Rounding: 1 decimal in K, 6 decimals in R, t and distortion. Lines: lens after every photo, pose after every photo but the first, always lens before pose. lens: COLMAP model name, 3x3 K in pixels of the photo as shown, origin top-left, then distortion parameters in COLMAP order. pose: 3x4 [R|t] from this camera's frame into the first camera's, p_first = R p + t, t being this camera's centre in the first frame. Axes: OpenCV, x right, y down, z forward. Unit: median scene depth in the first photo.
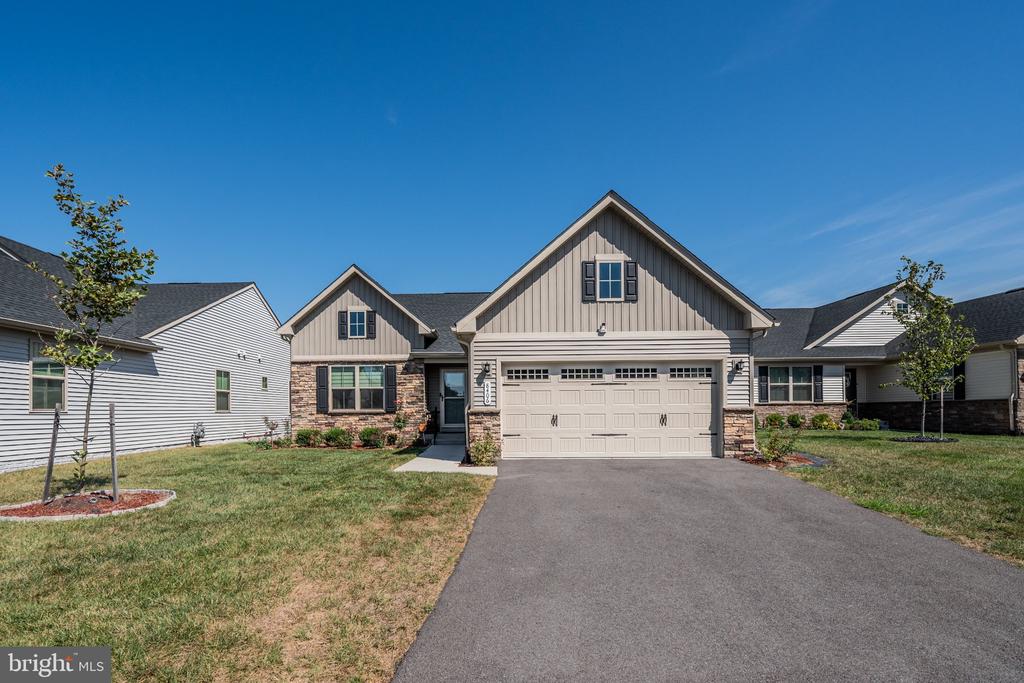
lens RADIAL K [[413.2, 0, 511.9], [0, 413.2, 336.7], [0, 0, 1]] dist [-0.001538, -0.000364]
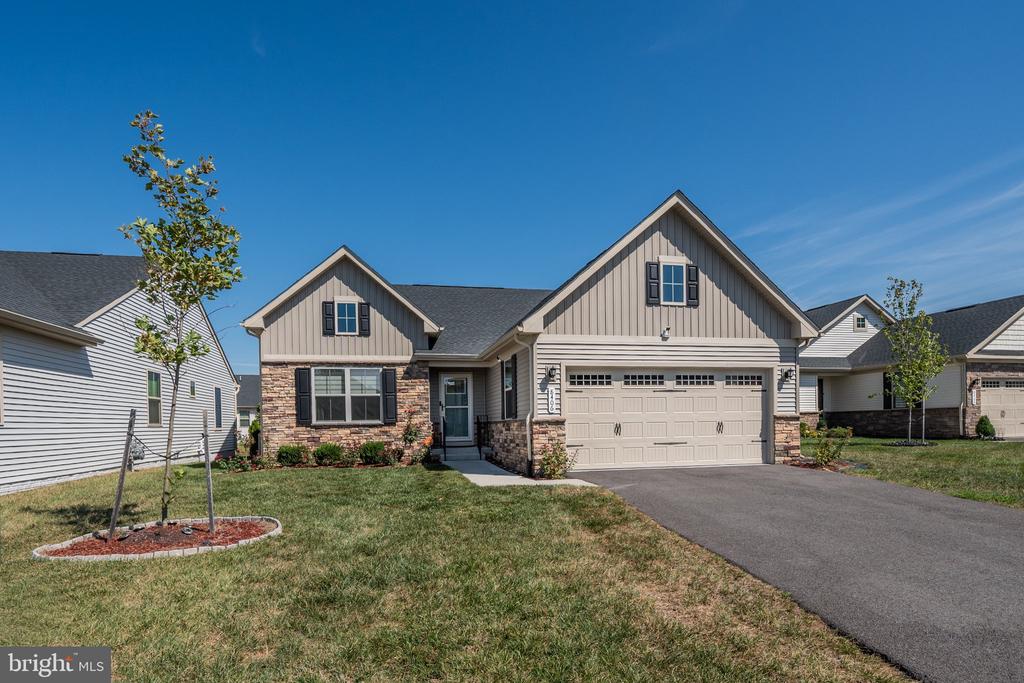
lens RADIAL K [[481.9, 0, 511.9], [0, 481.9, 345.1], [0, 0, 1]] dist [0.000902, -0.000145]
pose [[0.977141, 0.025706, 0.211033, -0.358615], [-0.028695, 0.999526, 0.011110, 0.005219], [-0.210647, -0.016912, 0.977416, -0.021154]]
